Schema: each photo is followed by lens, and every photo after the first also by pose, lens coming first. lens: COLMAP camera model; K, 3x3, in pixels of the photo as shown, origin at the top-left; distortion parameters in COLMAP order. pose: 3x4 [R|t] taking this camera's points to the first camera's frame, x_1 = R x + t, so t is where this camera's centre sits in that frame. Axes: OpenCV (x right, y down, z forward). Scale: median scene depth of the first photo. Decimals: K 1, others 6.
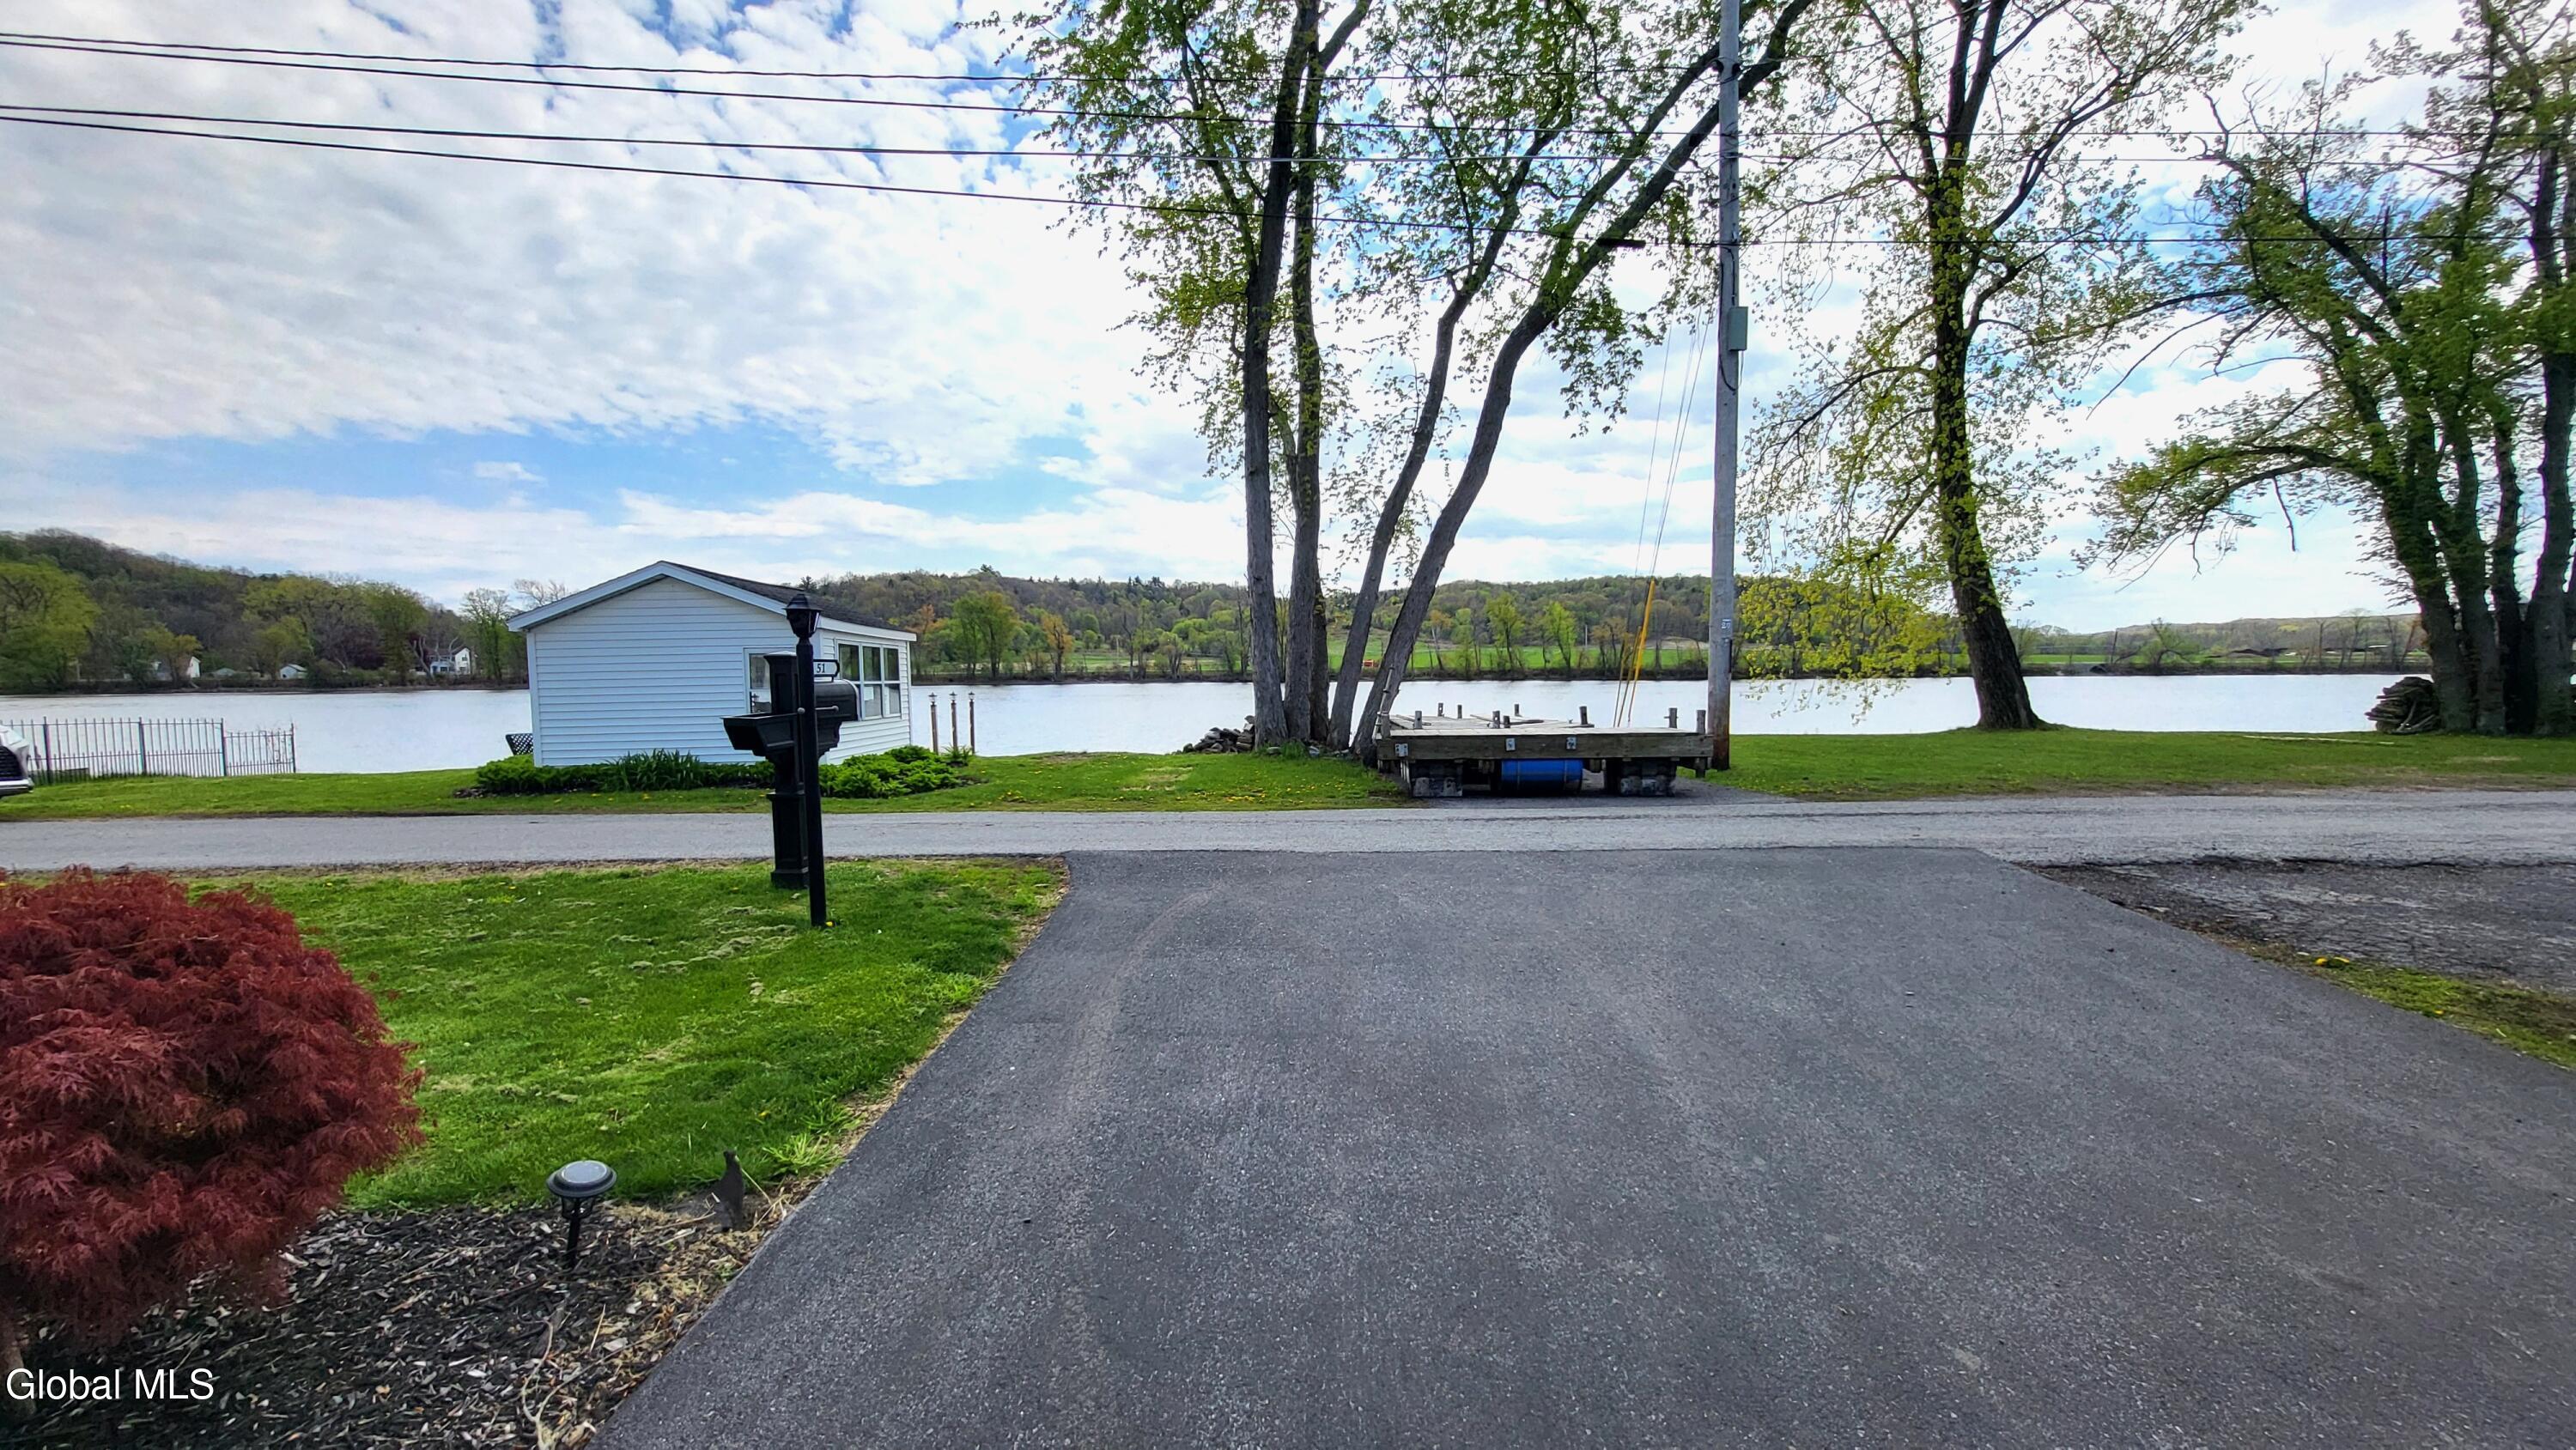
lens RADIAL K [[1021.6, 0, 1253.5], [0, 1021.6, 738.0], [0, 0, 1]] dist [-0.012551, 0.006720]
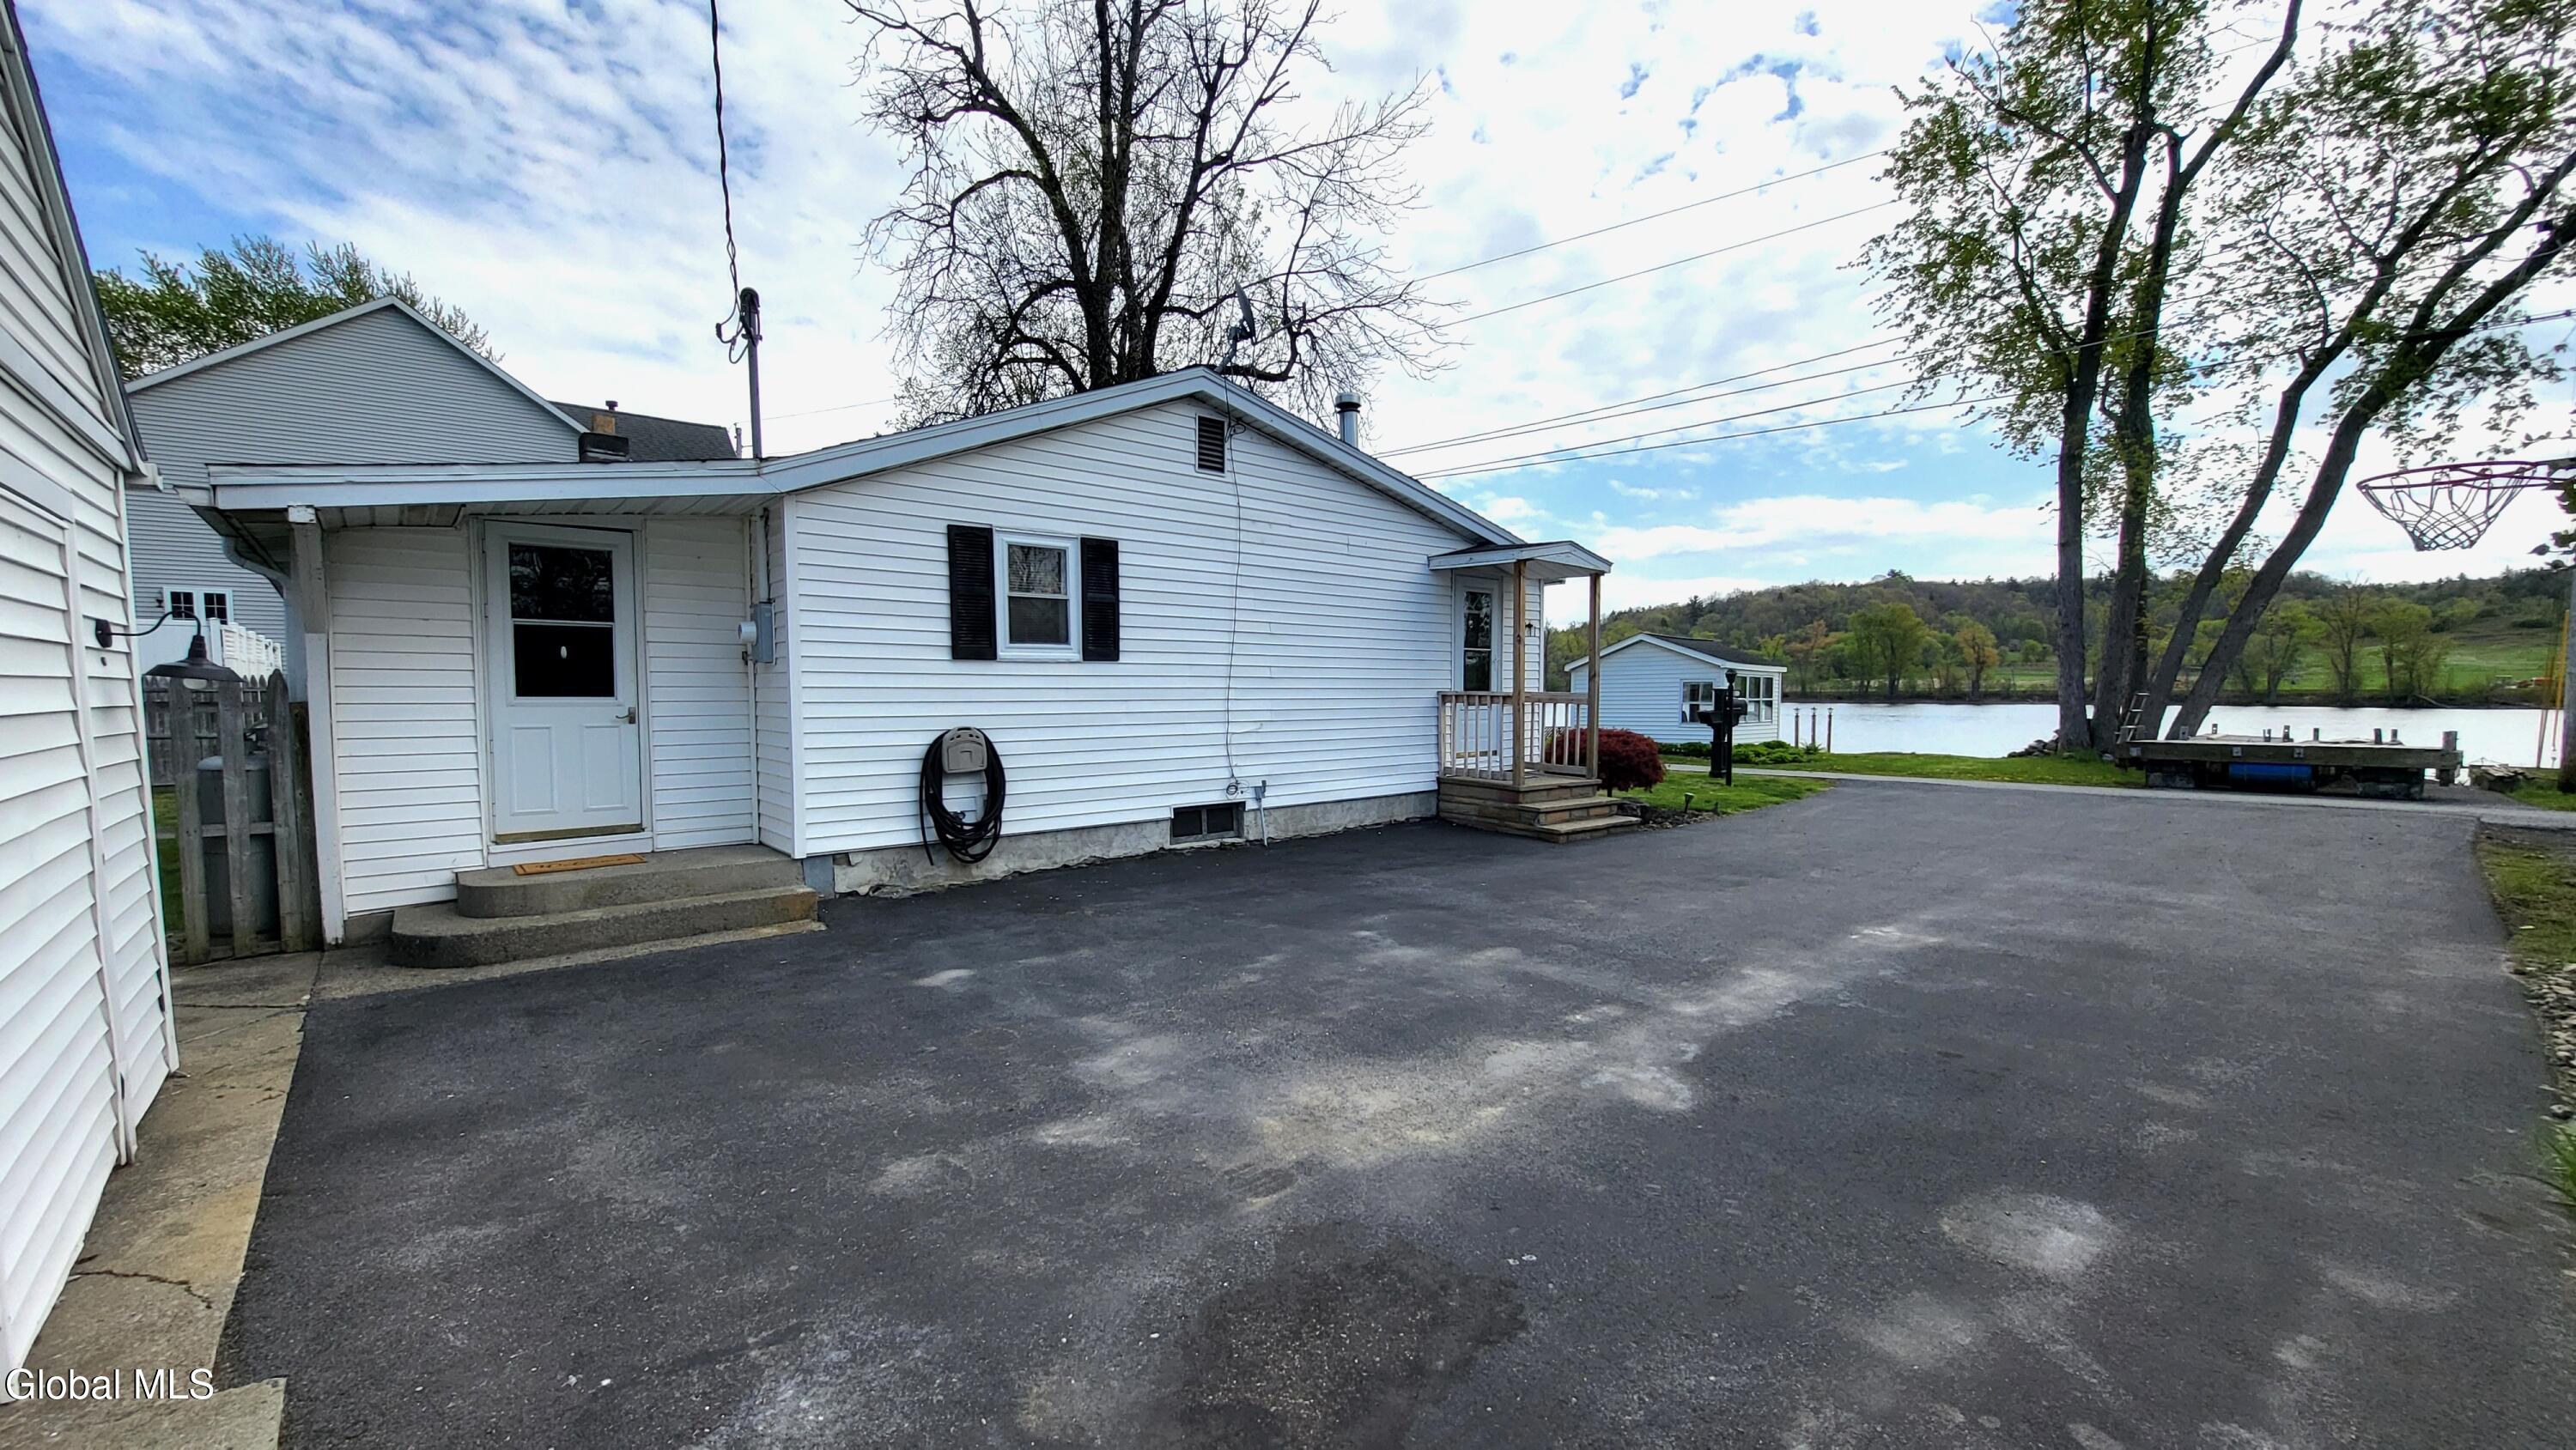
lens RADIAL K [[1021.6, 0, 1253.5], [0, 1021.6, 738.0], [0, 0, 1]] dist [-0.012551, 0.006720]
pose [[0.686120, 0.039687, -0.726406, 0.216660], [-0.050886, 0.998683, 0.006499, 0.029916], [0.725707, 0.032505, 0.687236, -0.575133]]
